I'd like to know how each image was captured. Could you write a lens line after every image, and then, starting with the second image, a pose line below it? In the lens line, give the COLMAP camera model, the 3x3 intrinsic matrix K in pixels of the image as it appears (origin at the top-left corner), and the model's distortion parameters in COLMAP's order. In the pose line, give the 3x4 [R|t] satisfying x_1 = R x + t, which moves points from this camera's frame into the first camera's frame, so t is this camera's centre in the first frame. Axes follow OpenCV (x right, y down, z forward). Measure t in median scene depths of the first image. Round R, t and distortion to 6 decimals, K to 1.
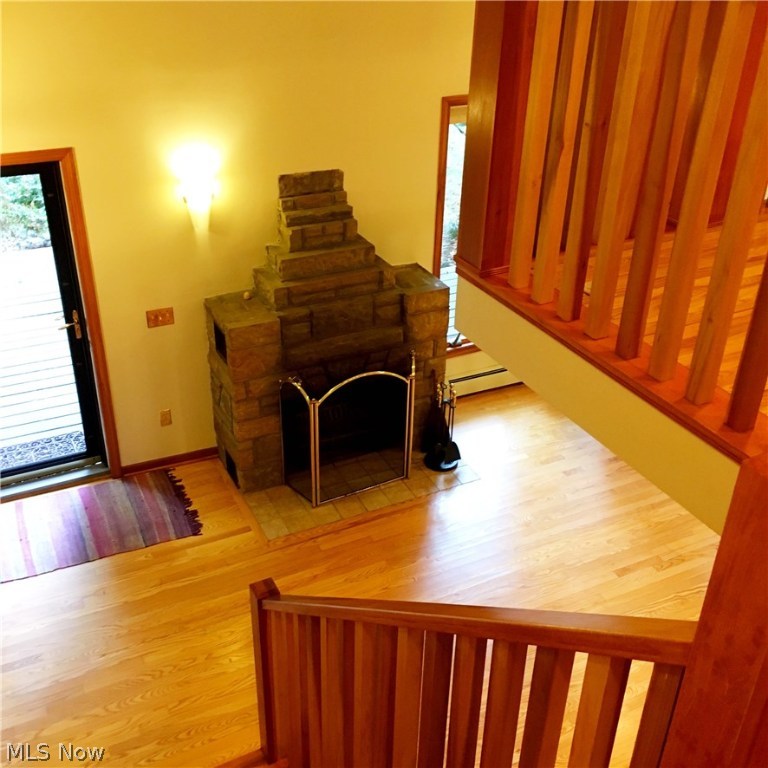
lens RADIAL K [[878.0, 0, 383.5], [0, 878.0, 383.9], [0, 0, 1]] dist [0.105391, -0.006170]
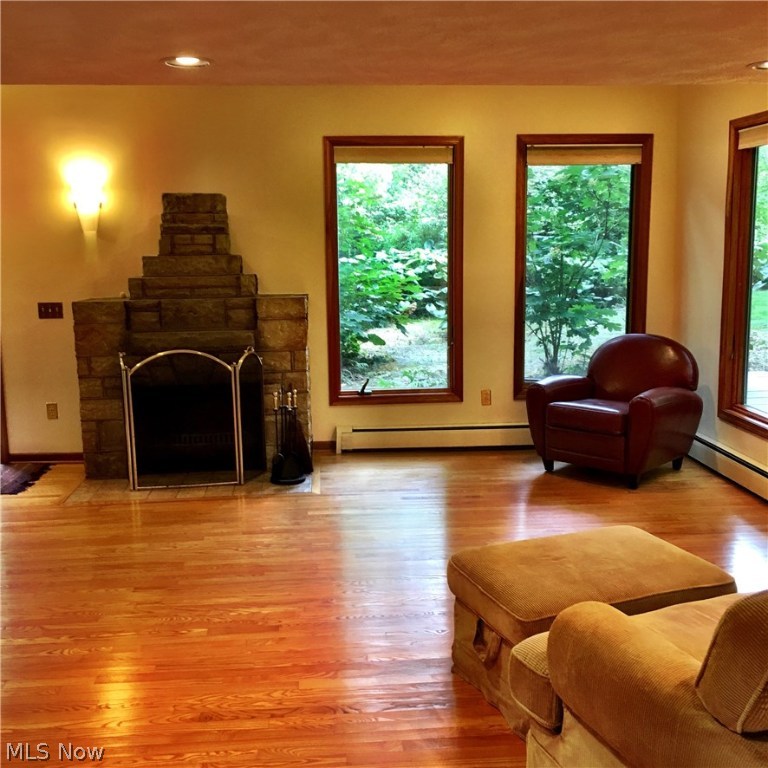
lens RADIAL K [[878.0, 0, 383.5], [0, 878.0, 383.9], [0, 0, 1]] dist [0.105391, -0.006170]
pose [[0.924203, 0.026730, -0.380964, 0.575369], [-0.156699, 0.936250, -0.314455, 0.303434], [0.348272, 0.350317, 0.869474, 0.184318]]
